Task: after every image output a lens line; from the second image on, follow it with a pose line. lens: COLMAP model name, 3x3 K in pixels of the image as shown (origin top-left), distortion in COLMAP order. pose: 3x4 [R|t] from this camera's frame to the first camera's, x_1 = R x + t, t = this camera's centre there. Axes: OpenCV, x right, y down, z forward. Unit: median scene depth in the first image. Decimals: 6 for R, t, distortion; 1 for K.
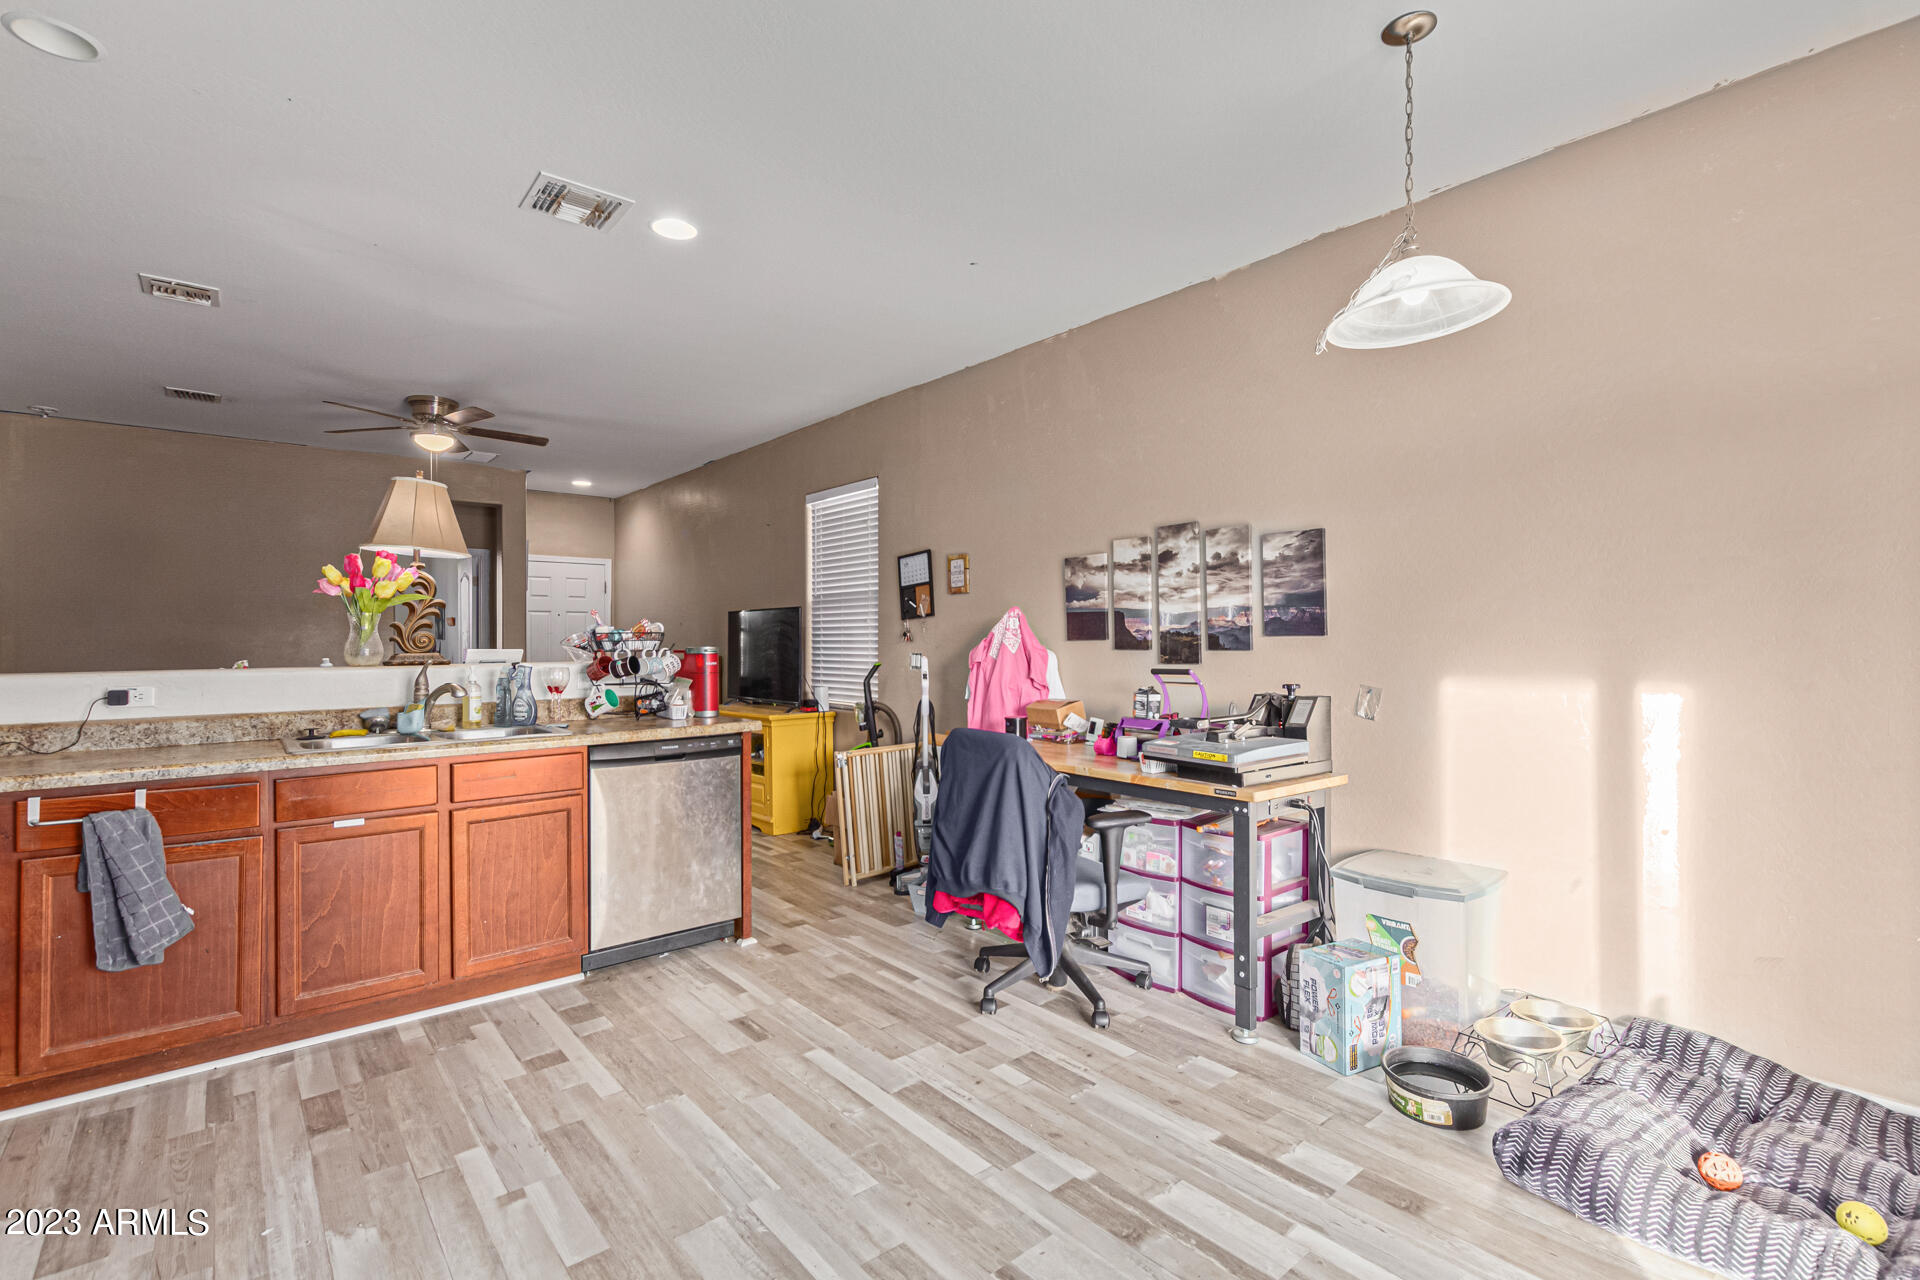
lens RADIAL K [[862.5, 0, 923.7], [0, 862.5, 646.1], [0, 0, 1]] dist [0.002294, -0.001945]
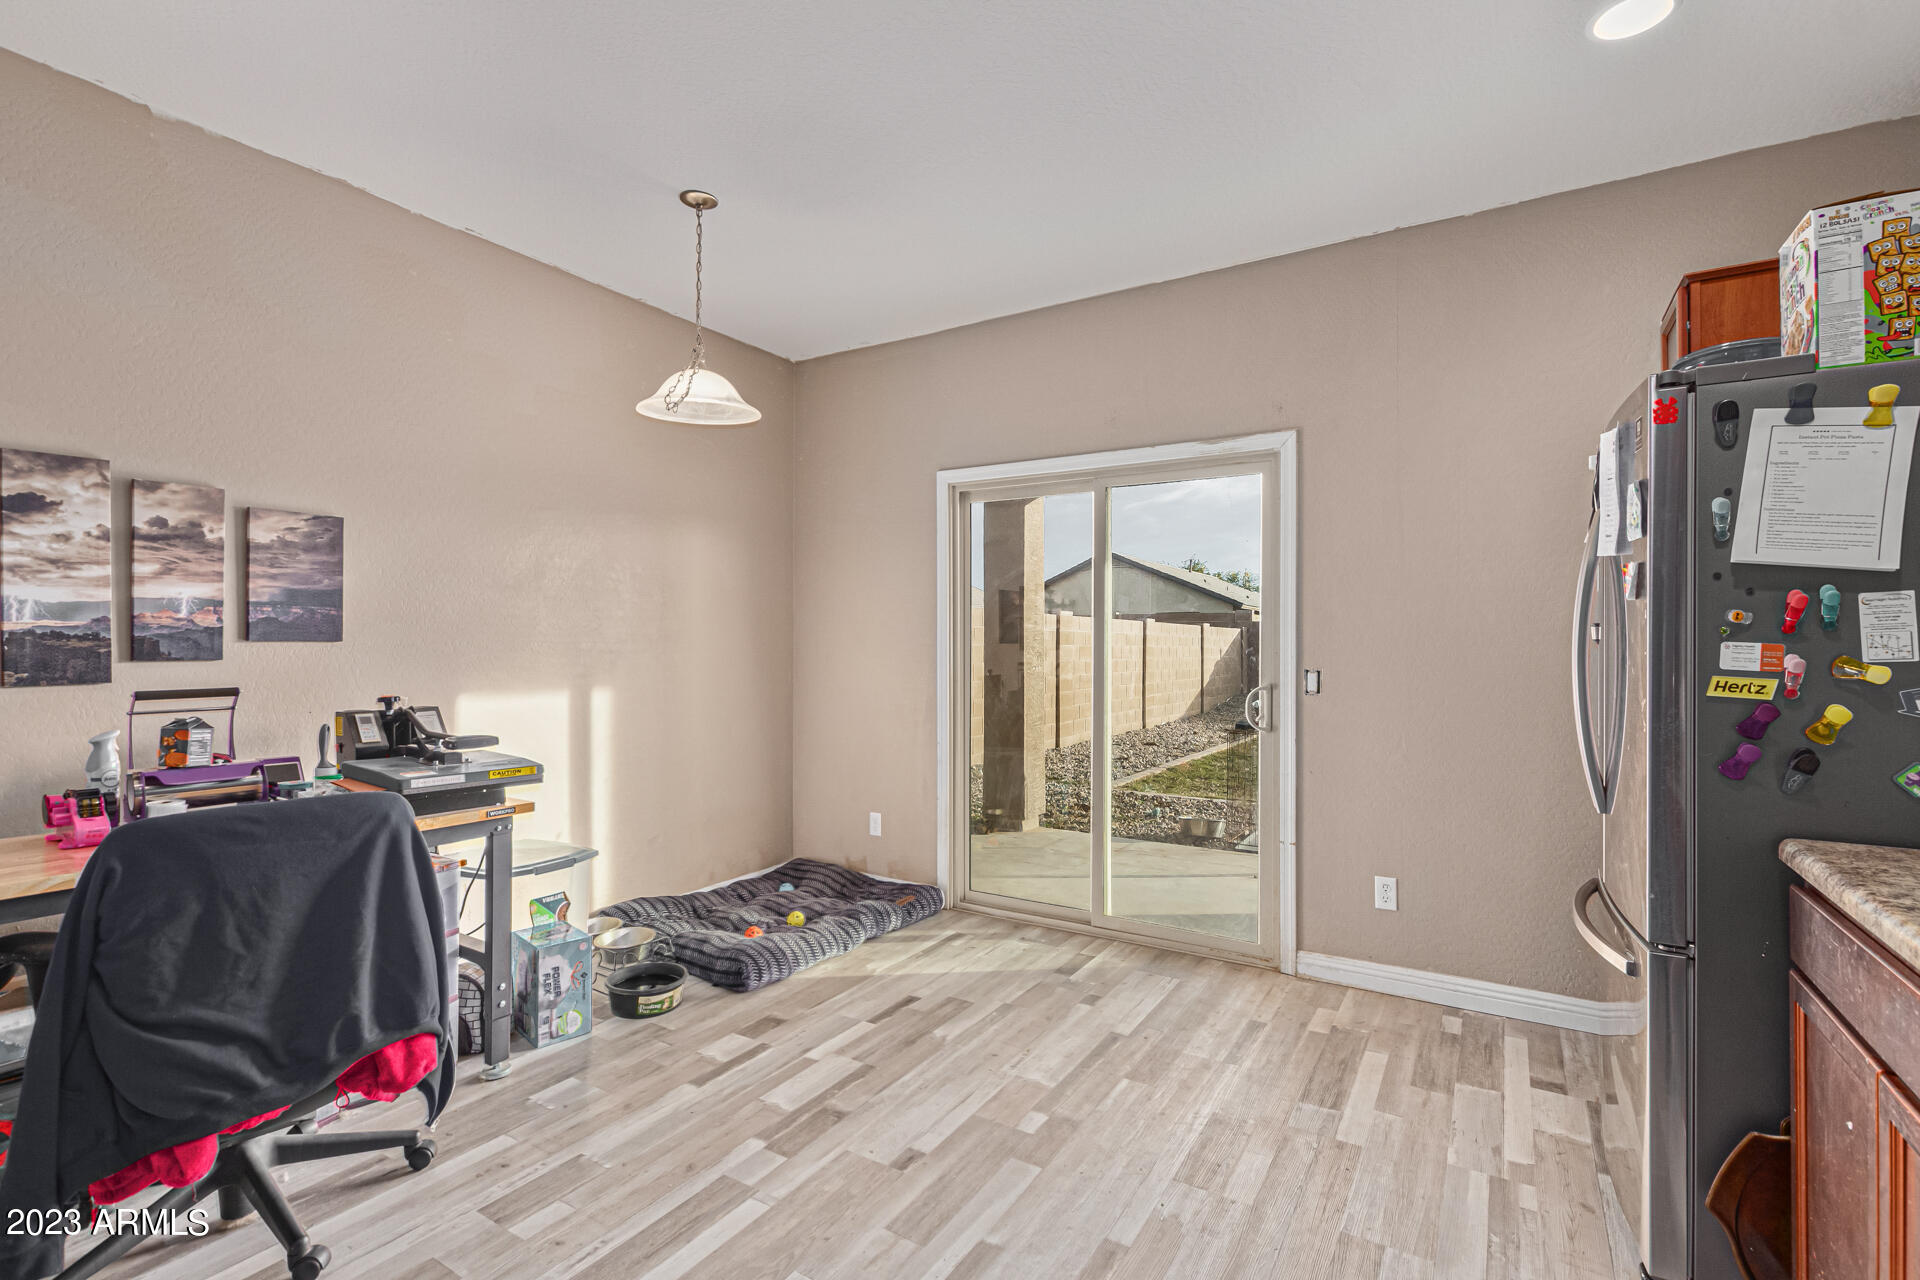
lens RADIAL K [[862.5, 0, 995.4], [0, 862.5, 644.8], [0, 0, 1]] dist [0.002294, -0.001945]
pose [[-0.357205, 0.005868, 0.934008, -0.624030], [0.007296, 0.999967, -0.003492, -0.001096], [-0.933998, 0.005567, -0.357236, 0.745698]]
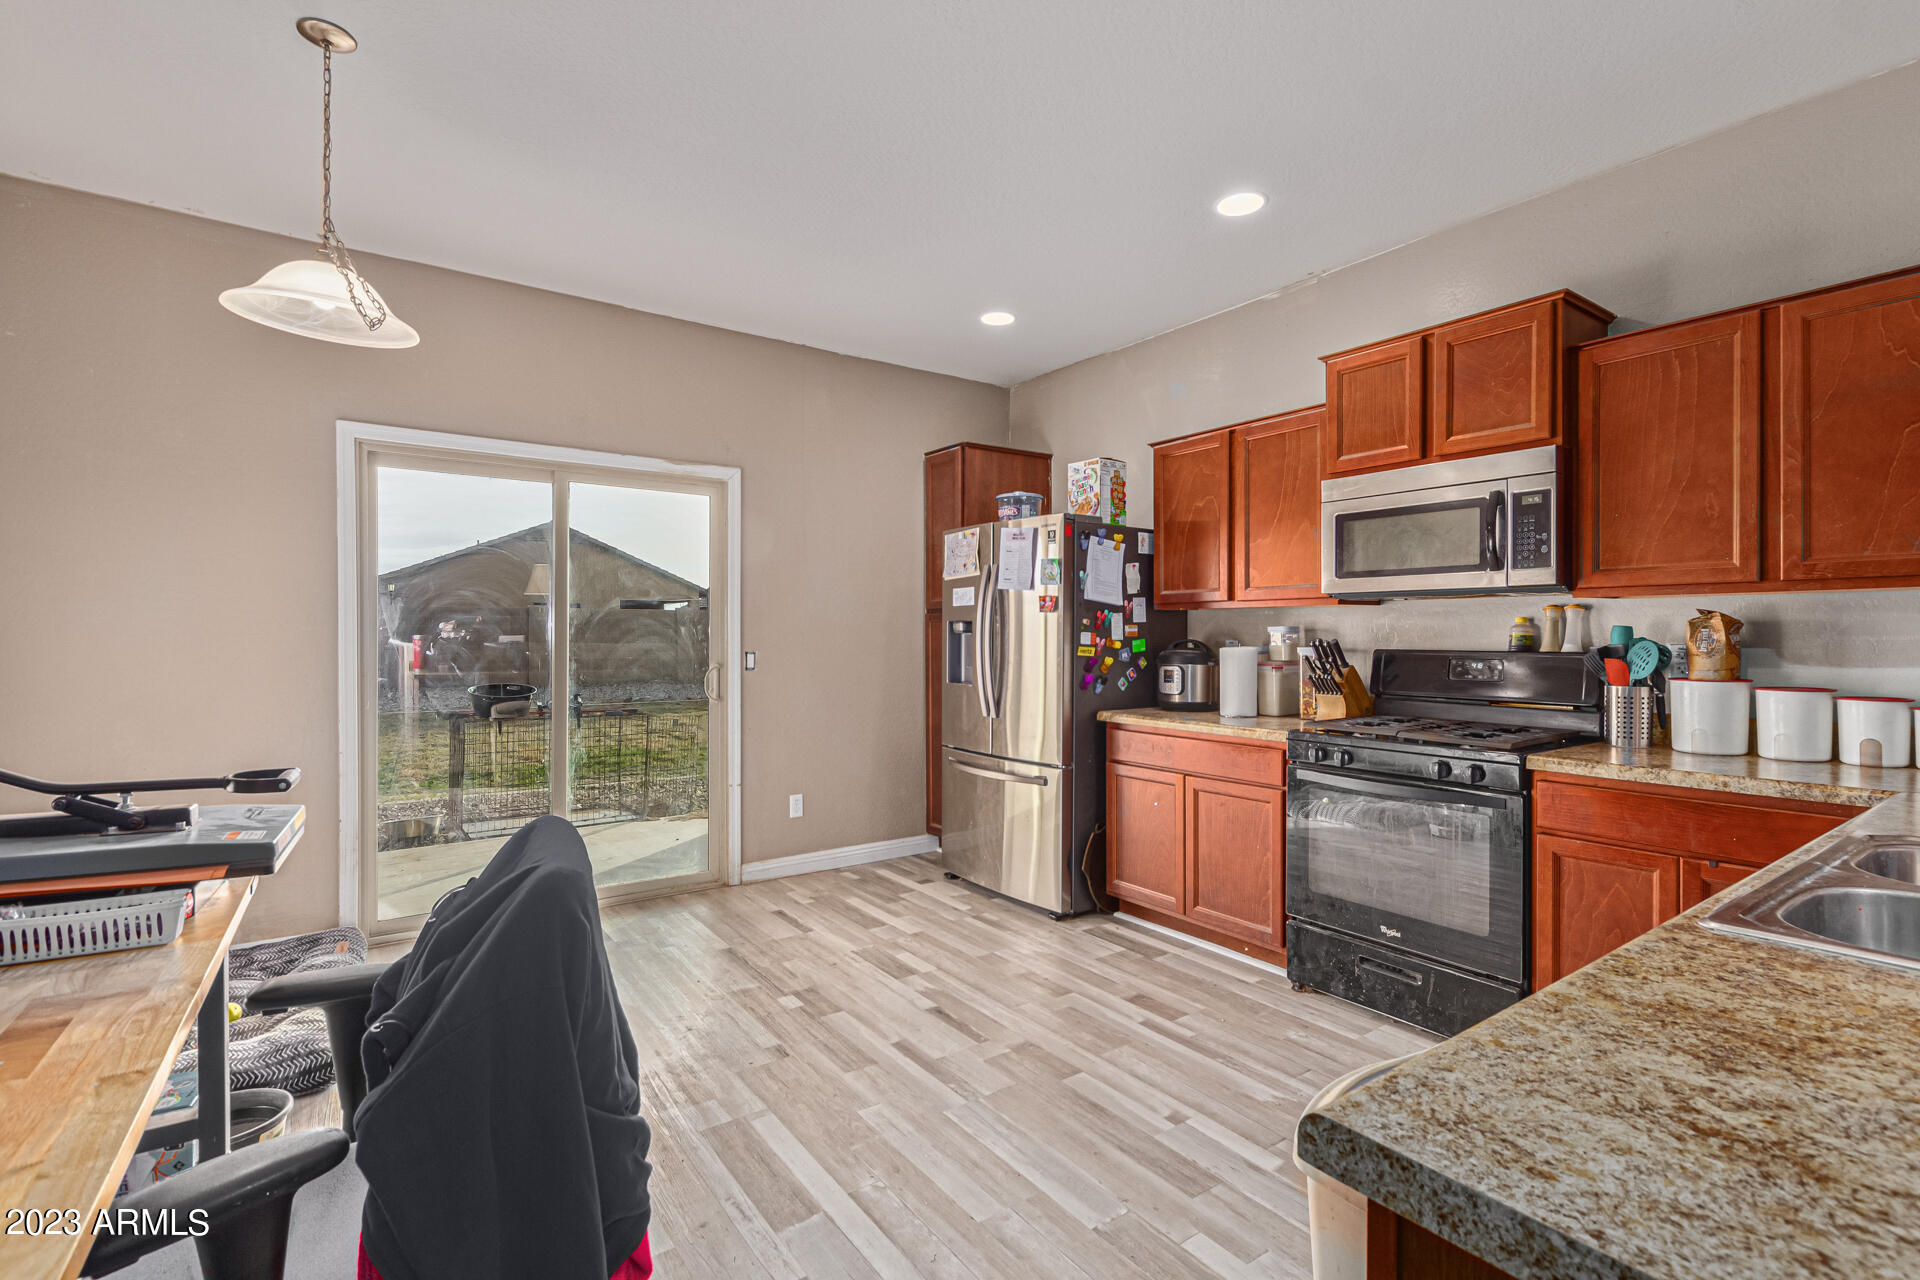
lens RADIAL K [[862.5, 0, 941.9], [0, 862.5, 633.6], [0, 0, 1]] dist [0.002294, -0.001945]
pose [[-0.998371, 0.004248, 0.056902, -0.153712], [0.004694, 0.999959, 0.007697, -0.010208], [-0.056867, 0.007951, -0.998350, 1.415115]]
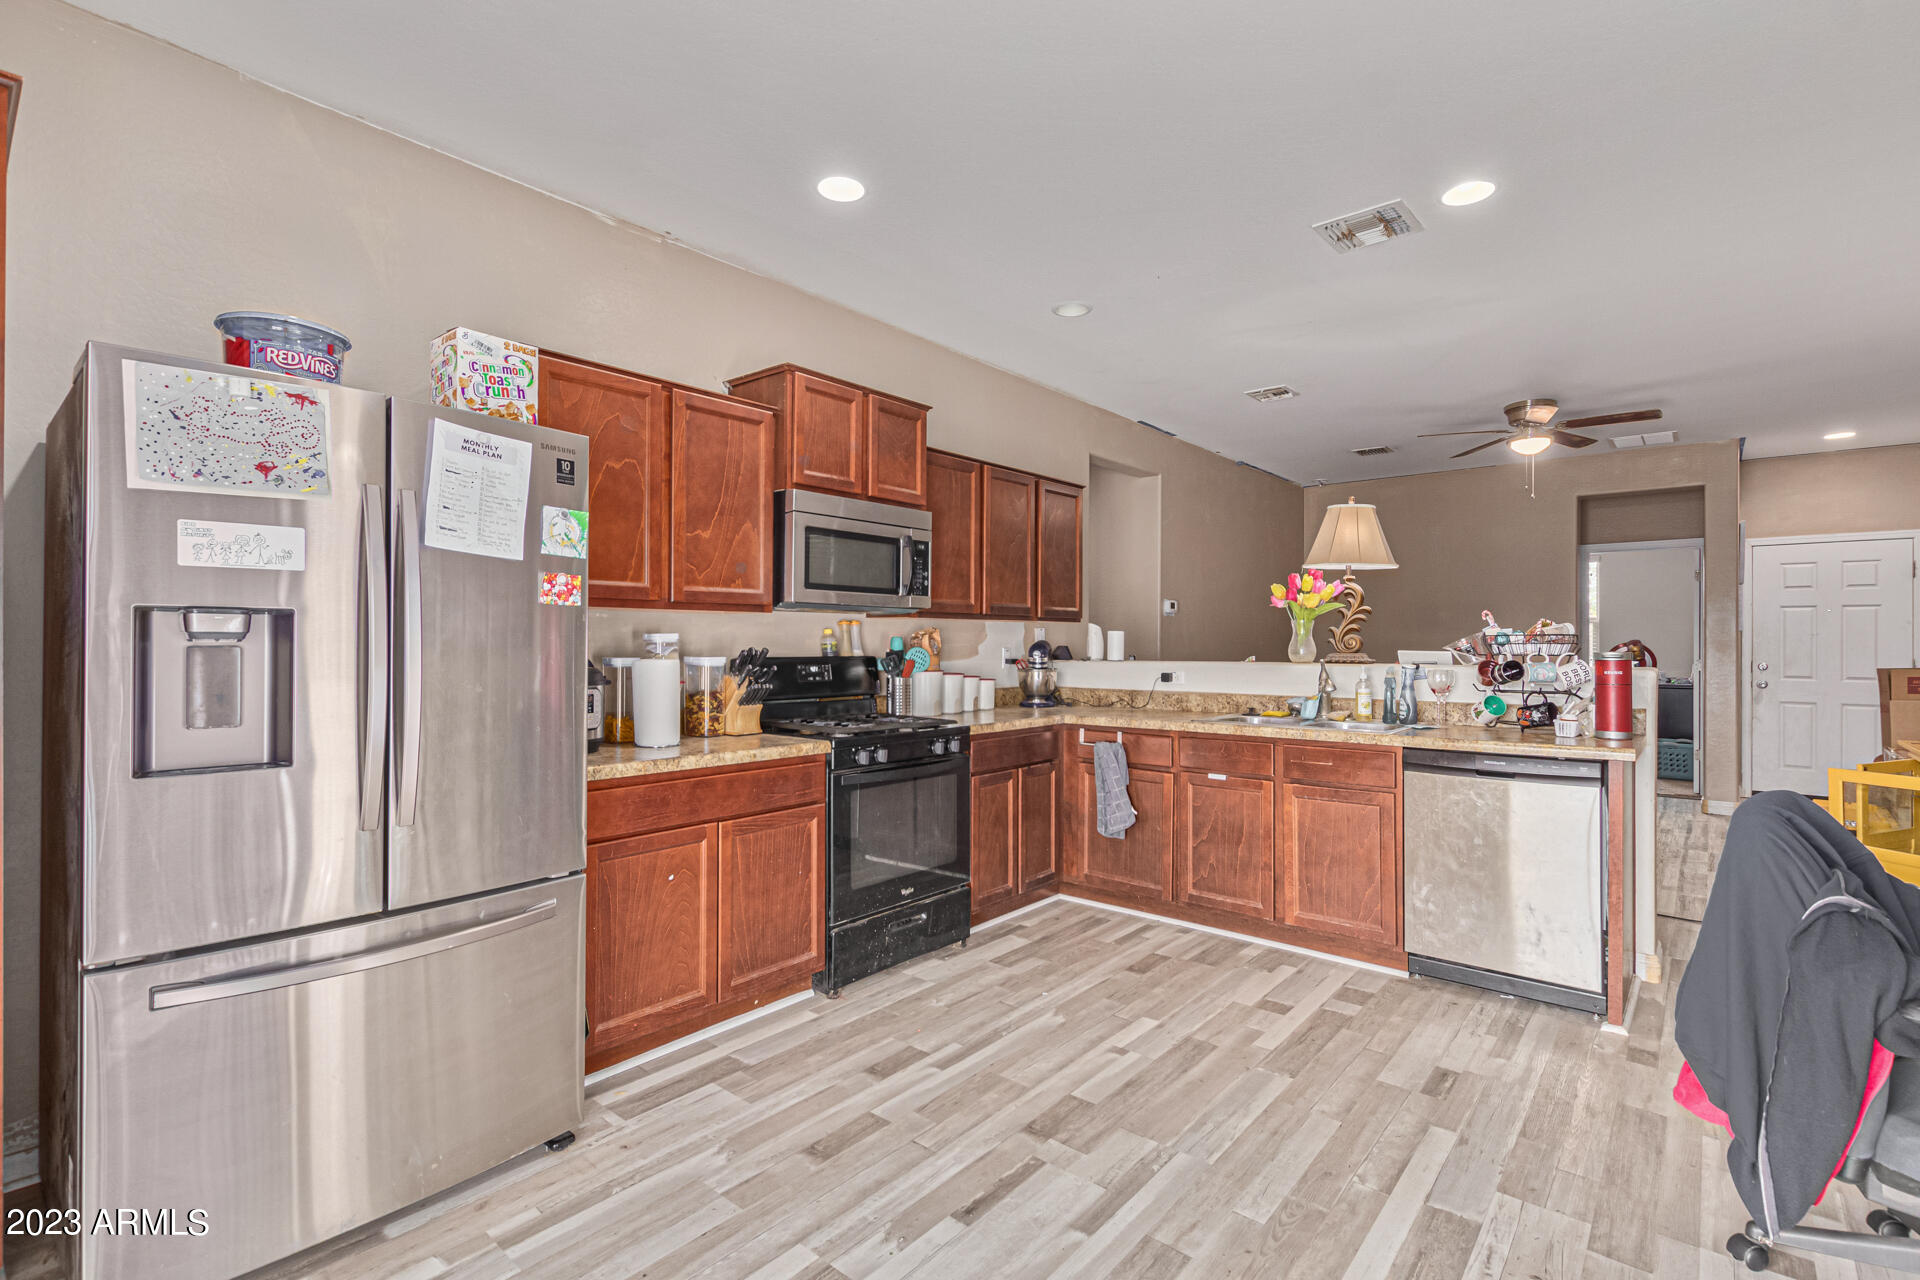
lens RADIAL K [[862.5, 0, 1003.2], [0, 862.5, 648.7], [0, 0, 1]] dist [0.002294, -0.001945]
pose [[0.209932, 0.012302, -0.977639, 0.531542], [-0.010417, 0.999892, 0.010346, -0.006349], [0.977661, 0.008012, 0.210037, 0.347613]]
